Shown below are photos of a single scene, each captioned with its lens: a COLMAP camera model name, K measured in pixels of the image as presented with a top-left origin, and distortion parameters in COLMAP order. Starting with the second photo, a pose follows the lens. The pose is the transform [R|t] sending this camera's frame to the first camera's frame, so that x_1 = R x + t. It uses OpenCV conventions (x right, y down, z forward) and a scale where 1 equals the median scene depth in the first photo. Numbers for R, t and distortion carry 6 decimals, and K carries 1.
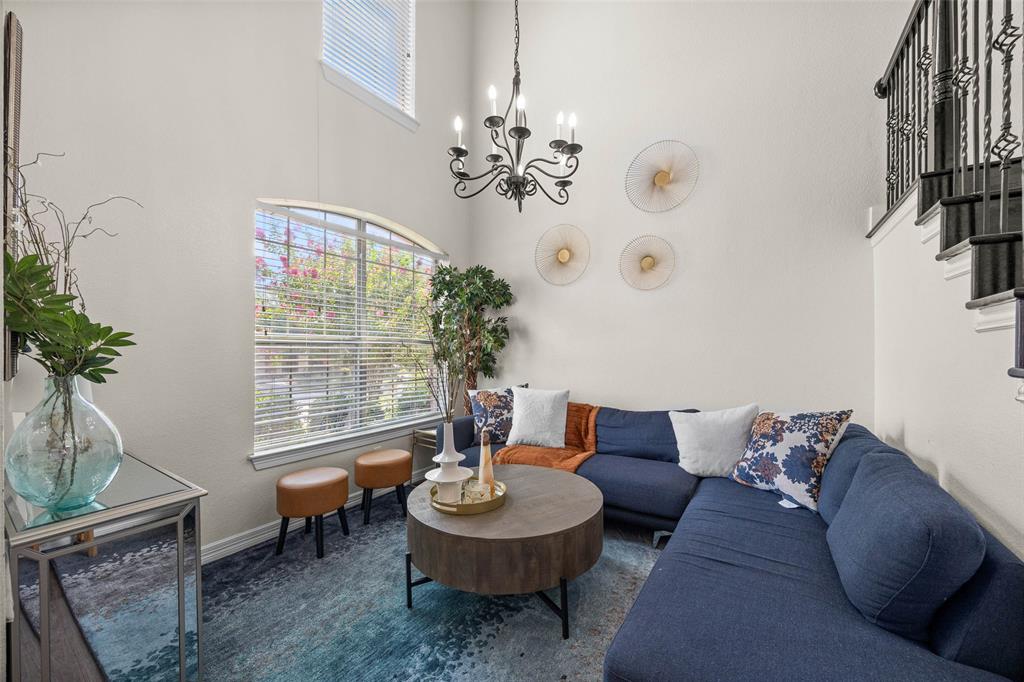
lens RADIAL K [[389.8, 0, 512.3], [0, 389.8, 347.3], [0, 0, 1]] dist [-0.001245, -0.000146]
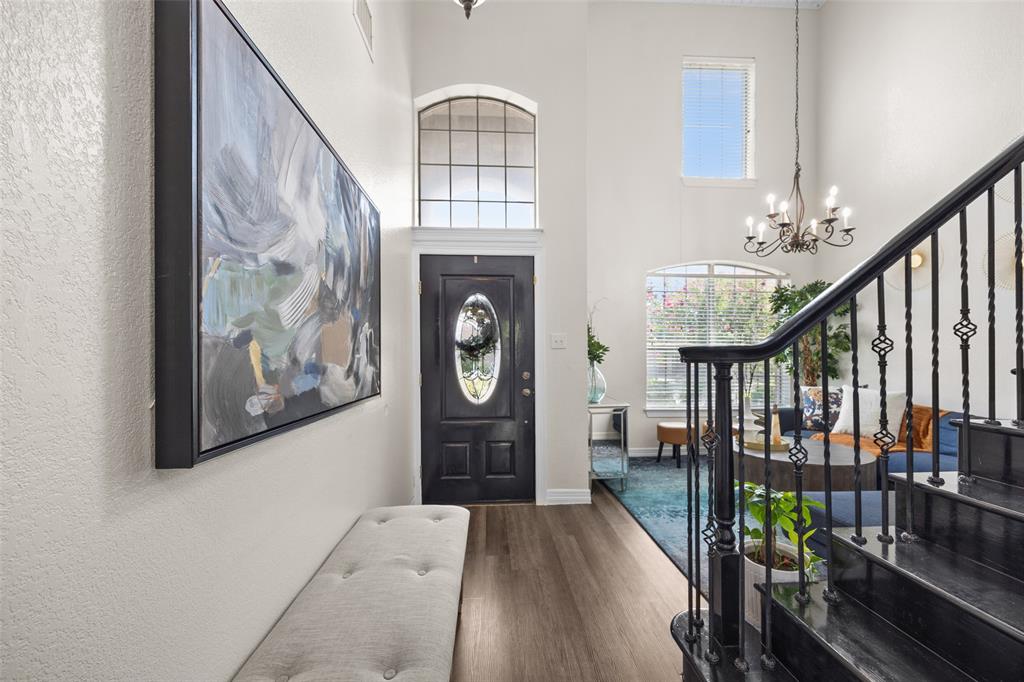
lens RADIAL K [[389.8, 0, 512.3], [0, 389.8, 348.2], [0, 0, 1]] dist [-0.001245, -0.000146]
pose [[0.601603, -0.006189, -0.798771, 0.410608], [0.000595, 0.999973, -0.007300, -0.002837], [0.798795, 0.003917, 0.601591, -0.591750]]
